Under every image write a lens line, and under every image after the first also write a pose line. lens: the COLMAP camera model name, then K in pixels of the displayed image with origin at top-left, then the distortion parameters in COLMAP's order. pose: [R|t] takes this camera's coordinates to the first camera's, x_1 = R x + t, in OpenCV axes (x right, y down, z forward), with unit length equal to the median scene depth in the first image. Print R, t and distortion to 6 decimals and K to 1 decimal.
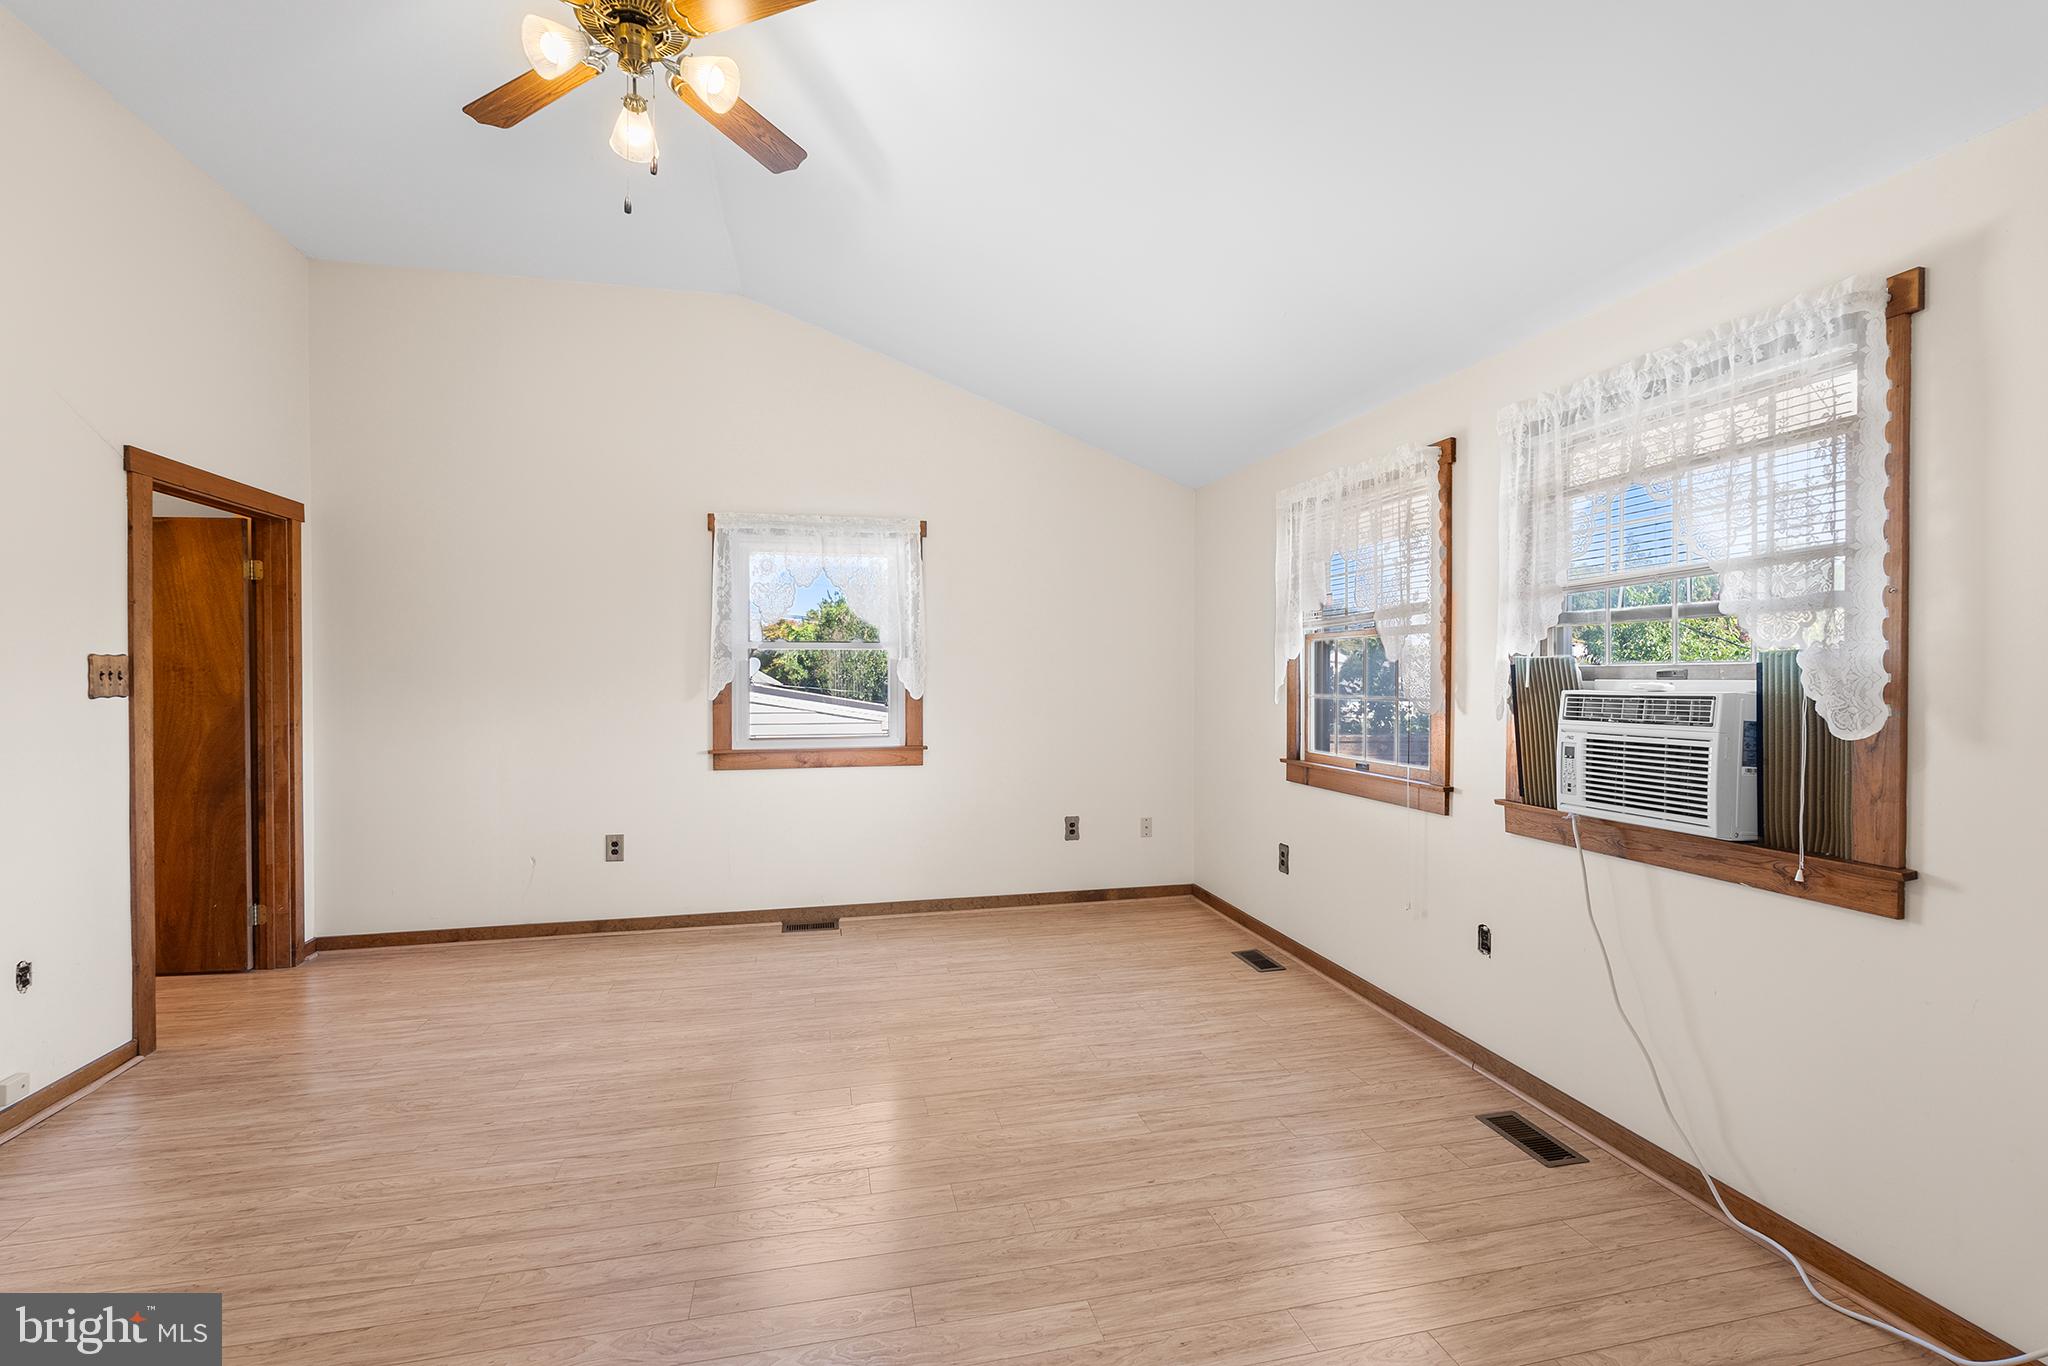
lens RADIAL K [[917.1, 0, 1031.5], [0, 917.1, 682.7], [0, 0, 1]] dist [-0.000876, 0.000060]
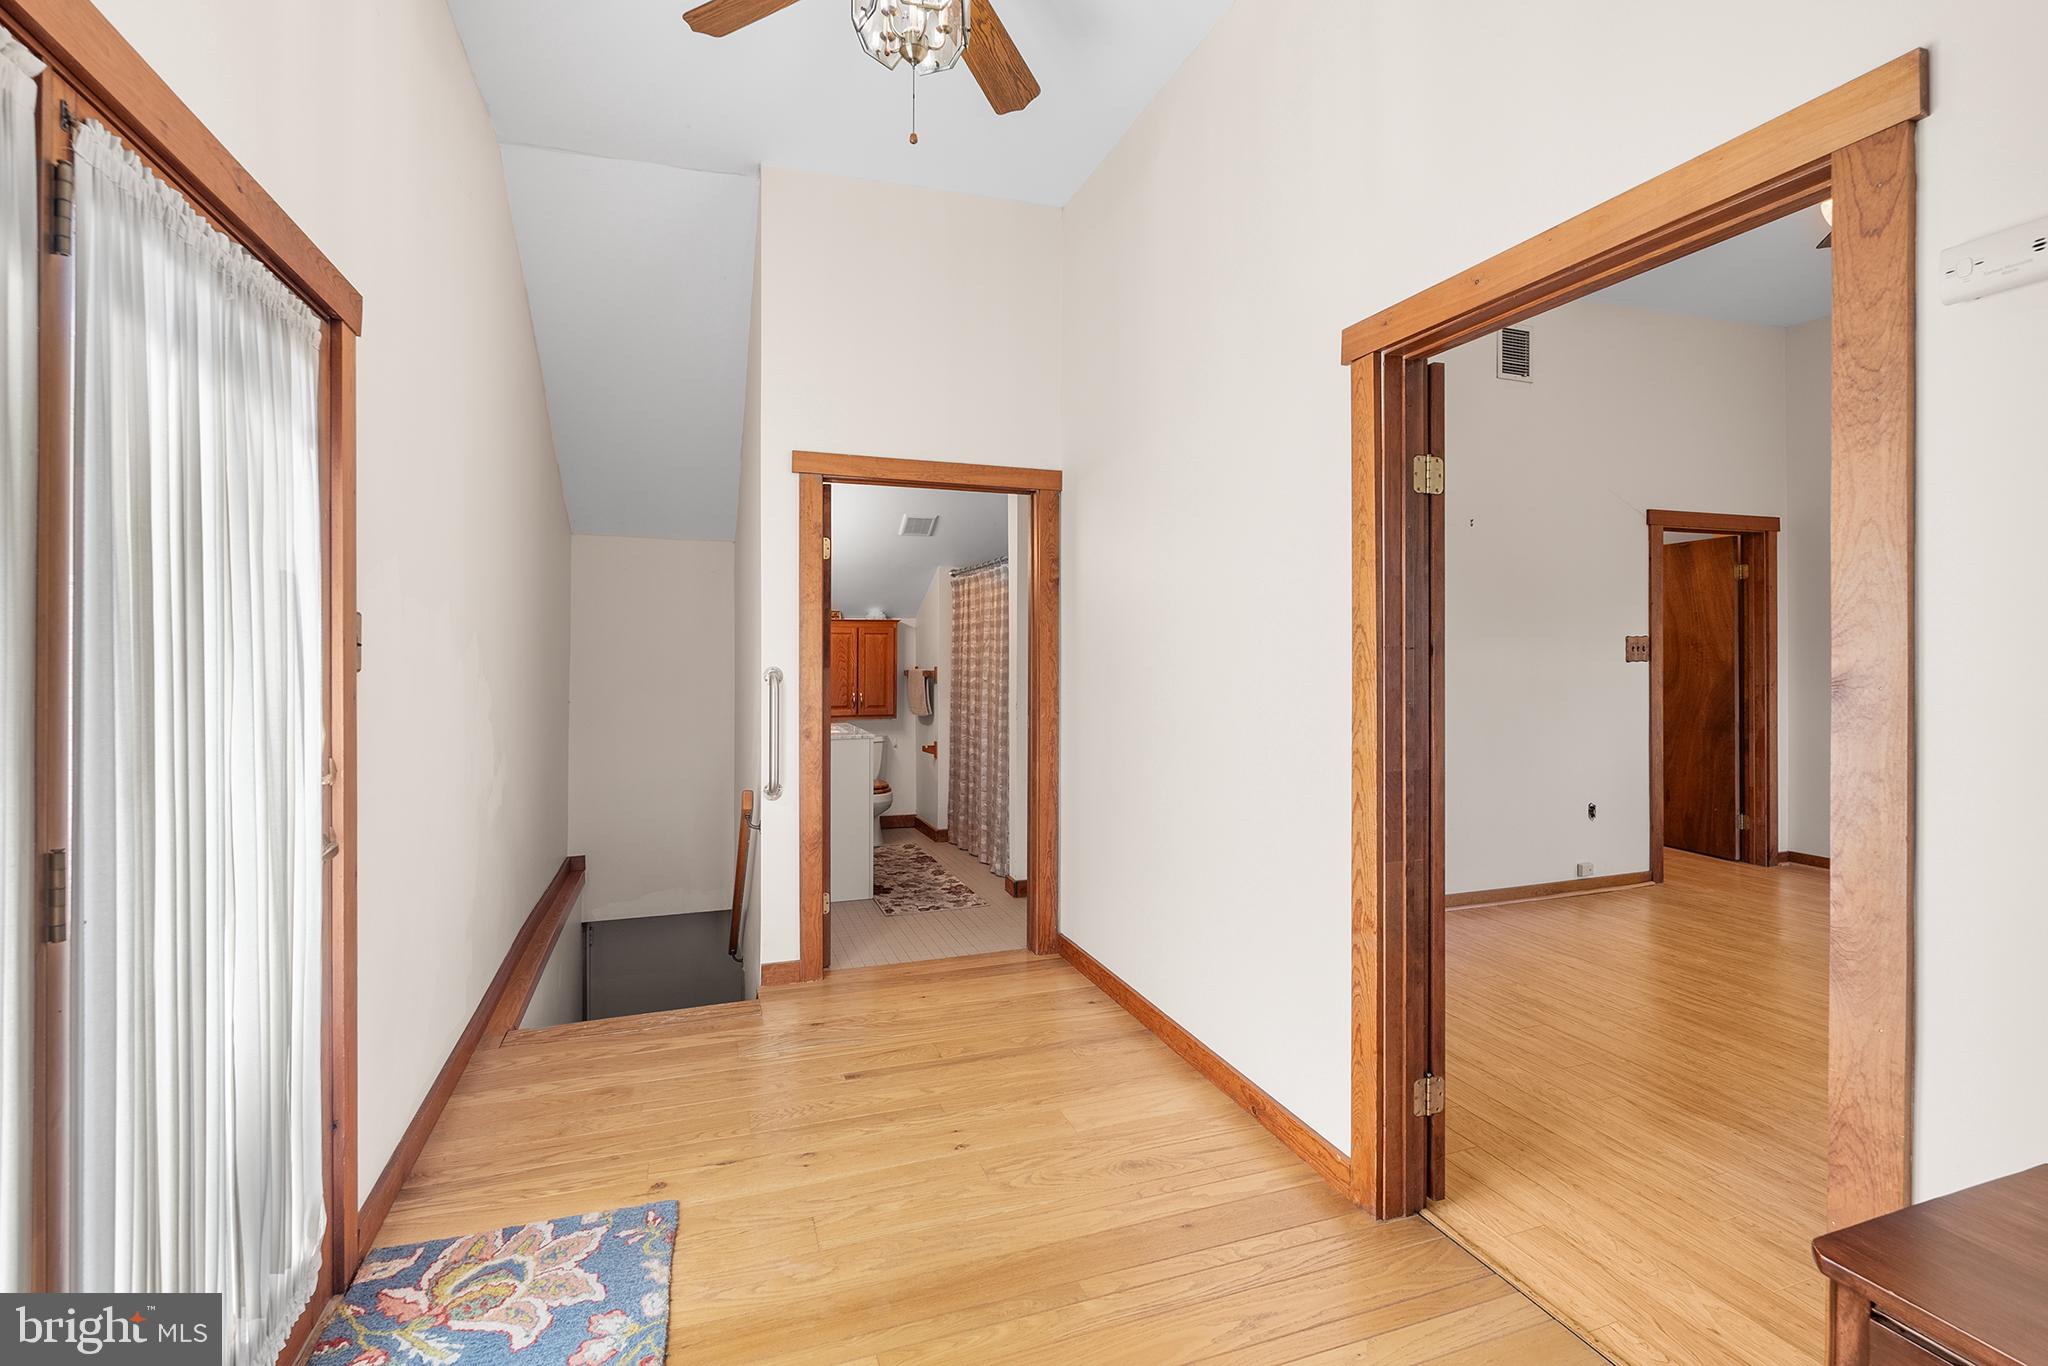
lens RADIAL K [[940.3, 0, 1018.0], [0, 940.3, 662.6], [0, 0, 1]] dist [-0.002961, 0.000327]
pose [[0.115209, 0.010515, -0.993286, 0.714419], [-0.004129, 0.999940, 0.010107, 0.006662], [0.993333, 0.002937, 0.115246, -0.408910]]
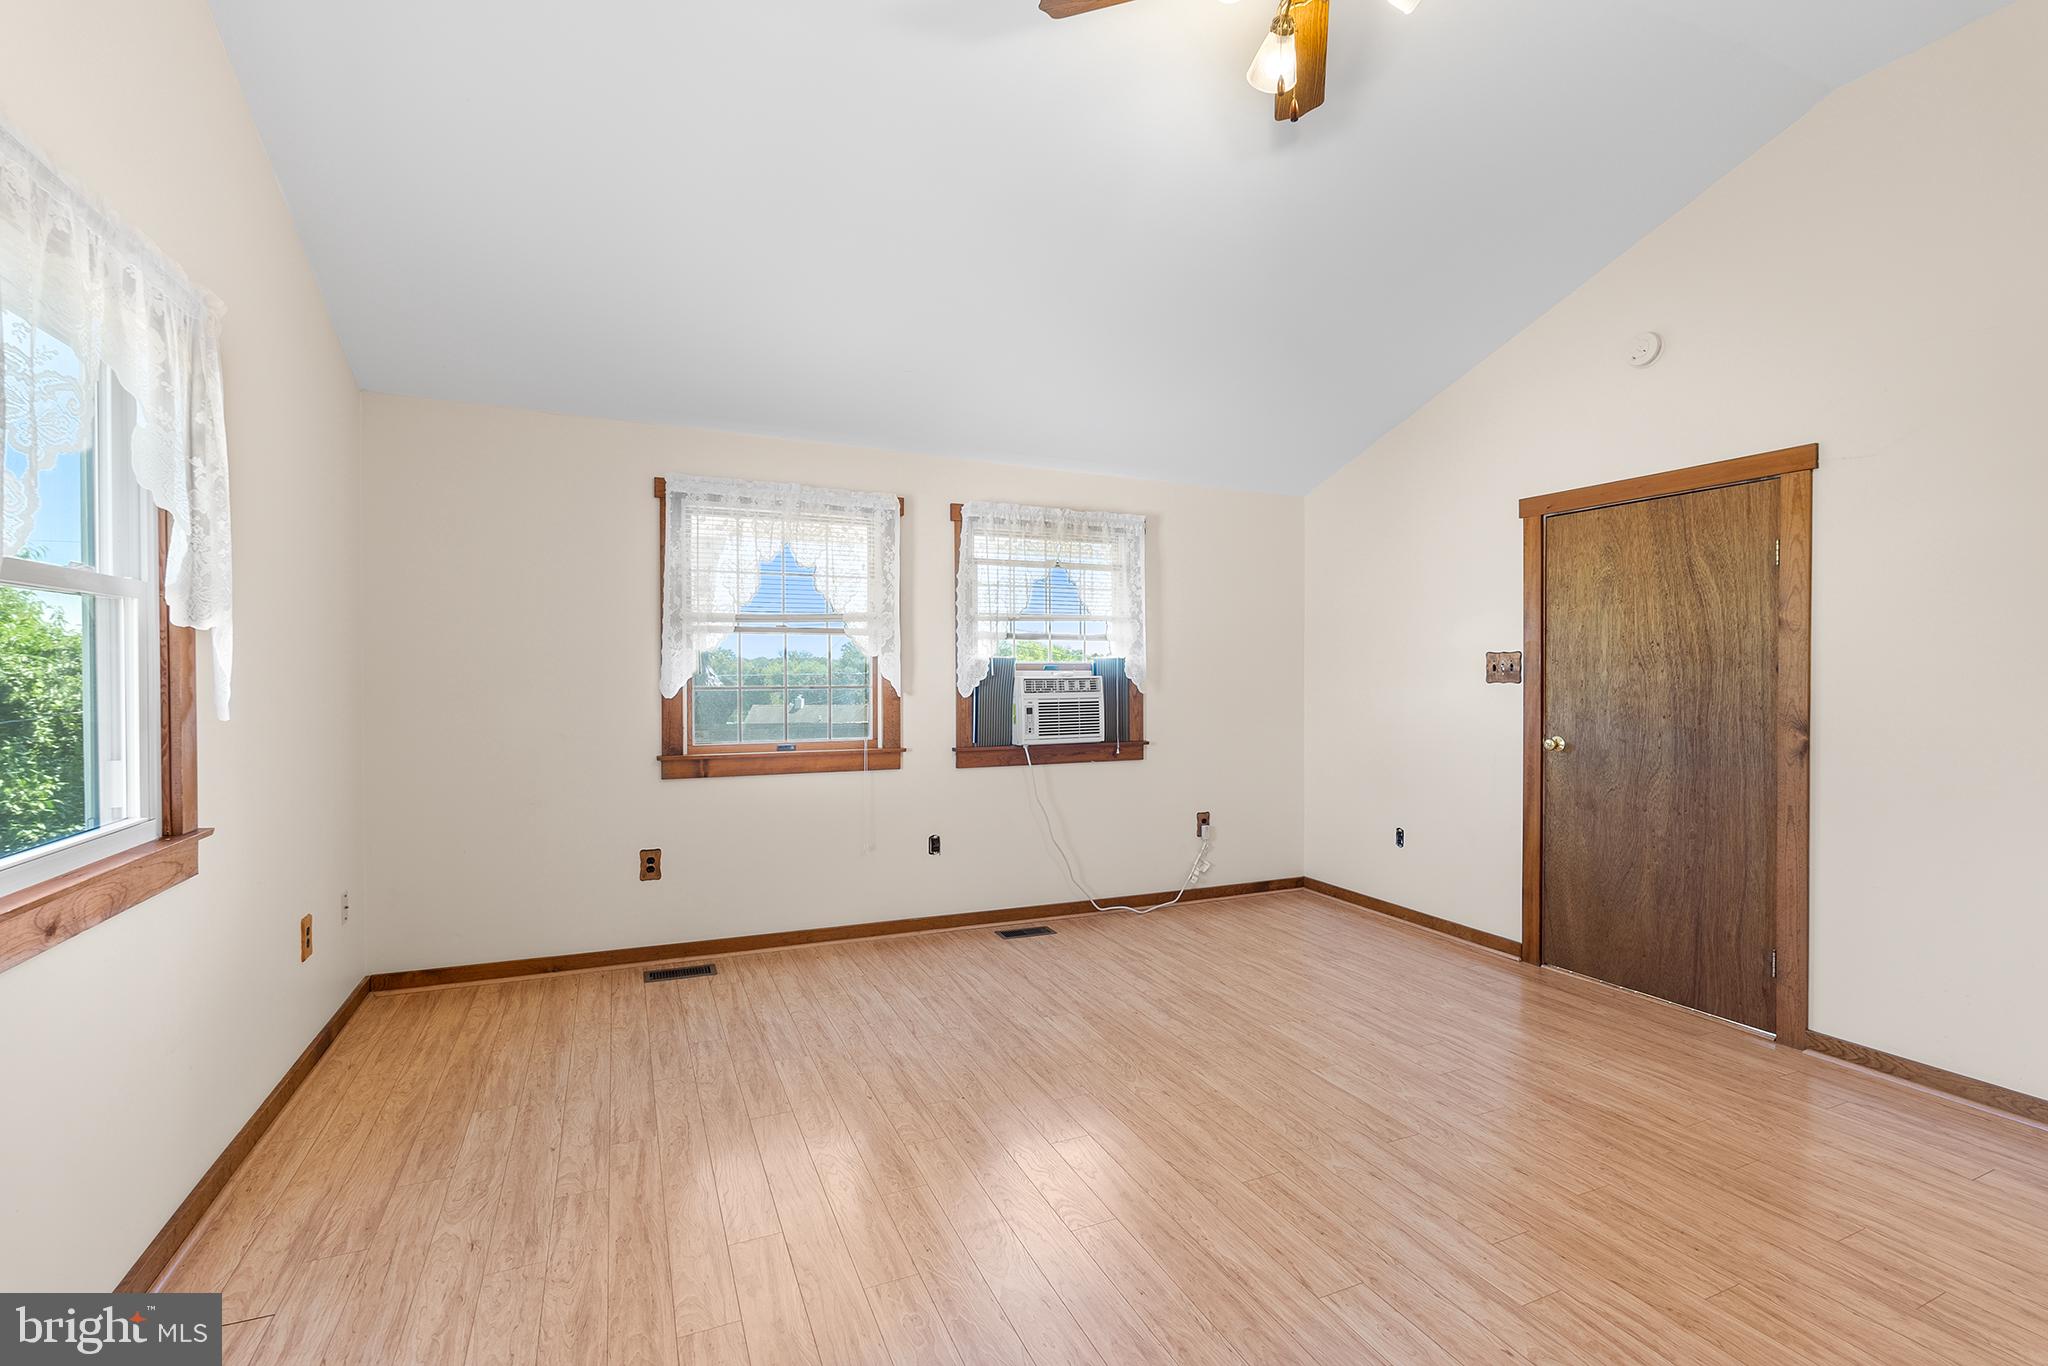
lens RADIAL K [[909.8, 0, 1024.0], [0, 909.8, 683.0], [0, 0, 1]] dist [-0.001067, -0.000163]
pose [[-0.189807, -0.013587, 0.981727, -1.242889], [0.004429, 0.999882, 0.014695, -0.005824], [-0.981811, 0.007138, -0.189724, 1.432031]]
